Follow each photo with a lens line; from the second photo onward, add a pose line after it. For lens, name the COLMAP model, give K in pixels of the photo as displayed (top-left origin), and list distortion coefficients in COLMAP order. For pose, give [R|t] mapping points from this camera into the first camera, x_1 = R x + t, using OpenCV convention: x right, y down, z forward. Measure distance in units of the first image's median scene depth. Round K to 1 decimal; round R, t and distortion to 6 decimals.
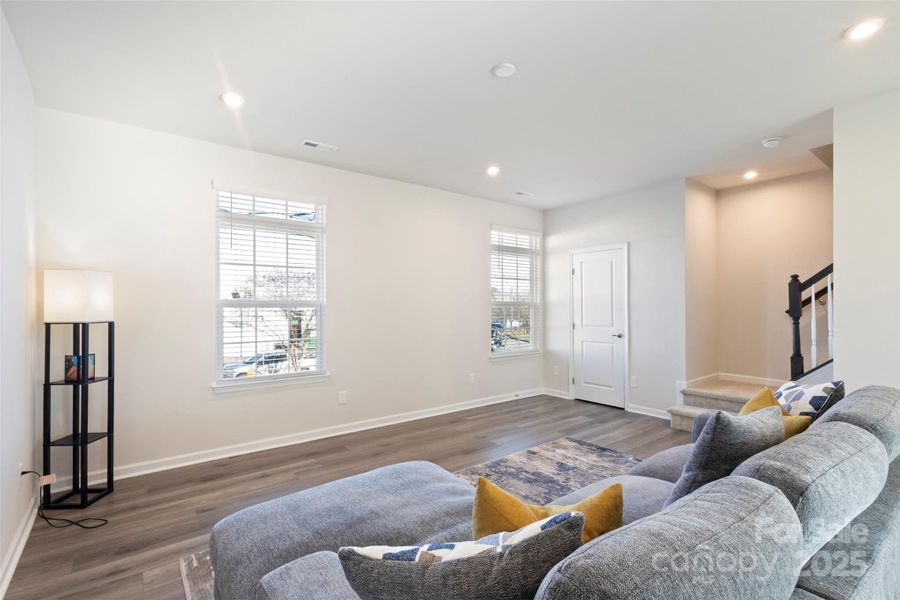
lens RADIAL K [[416.6, 0, 442.7], [0, 416.6, 301.2], [0, 0, 1]] dist [-0.001815, 0.002482]
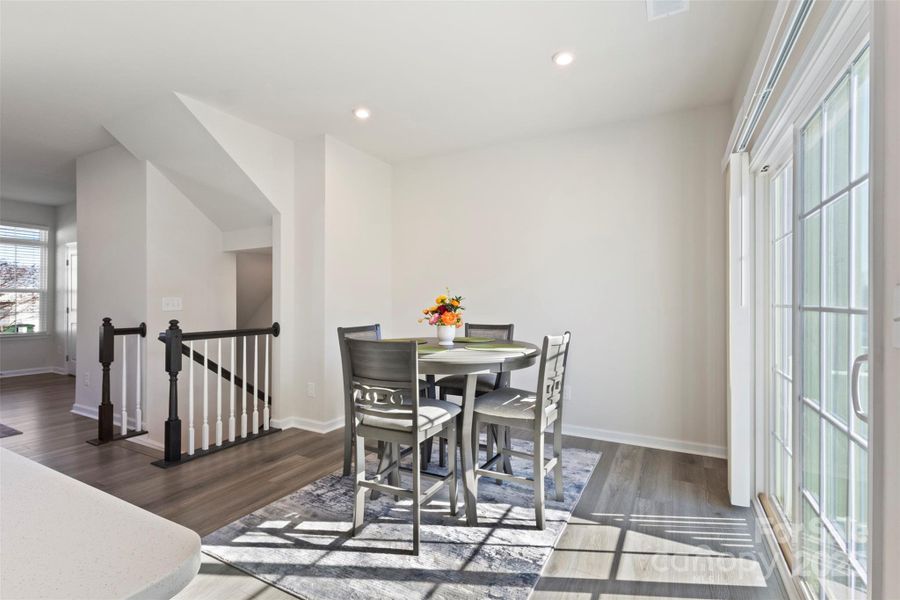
lens RADIAL K [[416.6, 0, 441.7], [0, 416.6, 294.6], [0, 0, 1]] dist [-0.001815, 0.002482]
pose [[0.916245, 0.004427, 0.400593, 1.257218], [-0.005883, 0.999980, 0.002406, 0.013059], [-0.400574, -0.004561, 0.916253, -0.737894]]
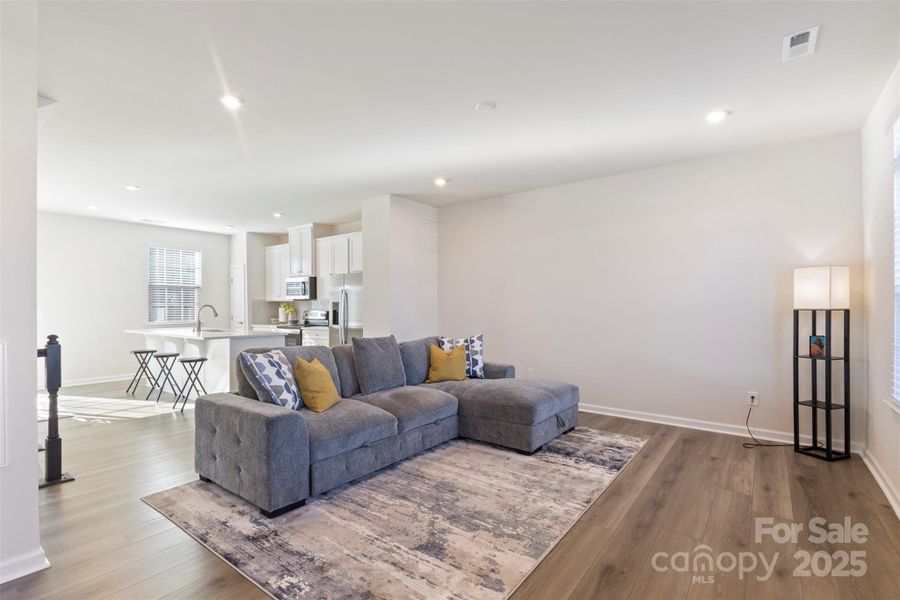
lens RADIAL K [[416.6, 0, 449.4], [0, 416.6, 307.0], [0, 0, 1]] dist [-0.001815, 0.002482]
pose [[-0.963572, 0.005309, -0.267395, 0.392375], [0.008217, 0.999919, -0.009755, 0.034845], [0.267321, -0.011597, -0.963538, 1.457838]]
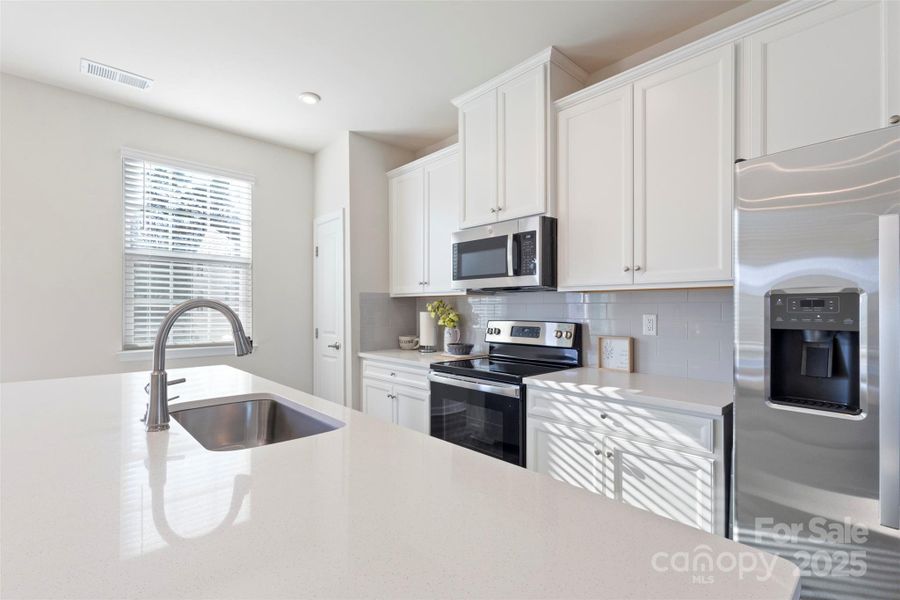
lens RADIAL K [[416.6, 0, 449.8], [0, 416.6, 306.8], [0, 0, 1]] dist [-0.001815, 0.002482]
pose [[-0.995589, 0.001873, -0.093804, 0.699448], [0.003469, 0.999852, -0.016854, 0.014011], [0.093758, -0.017105, -0.995448, -0.006412]]
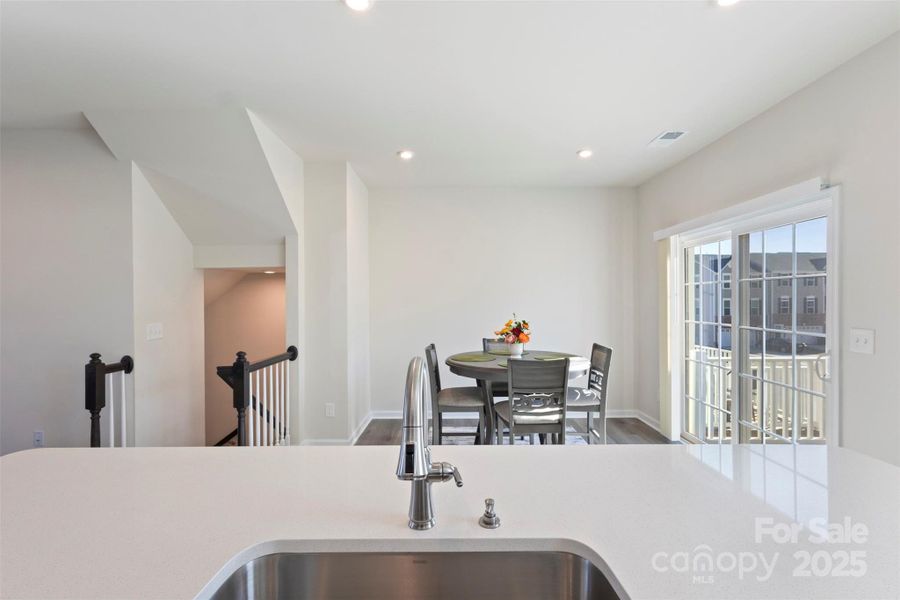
lens RADIAL K [[434.4, 0, 448.3], [0, 434.4, 298.6], [0, 0, 1]] dist [0.004456, 0.000361]
pose [[0.618840, 0.006691, 0.785488, 0.696643], [-0.006060, 0.999975, -0.003744, -0.029427], [-0.785494, -0.002443, 0.618865, -0.562487]]
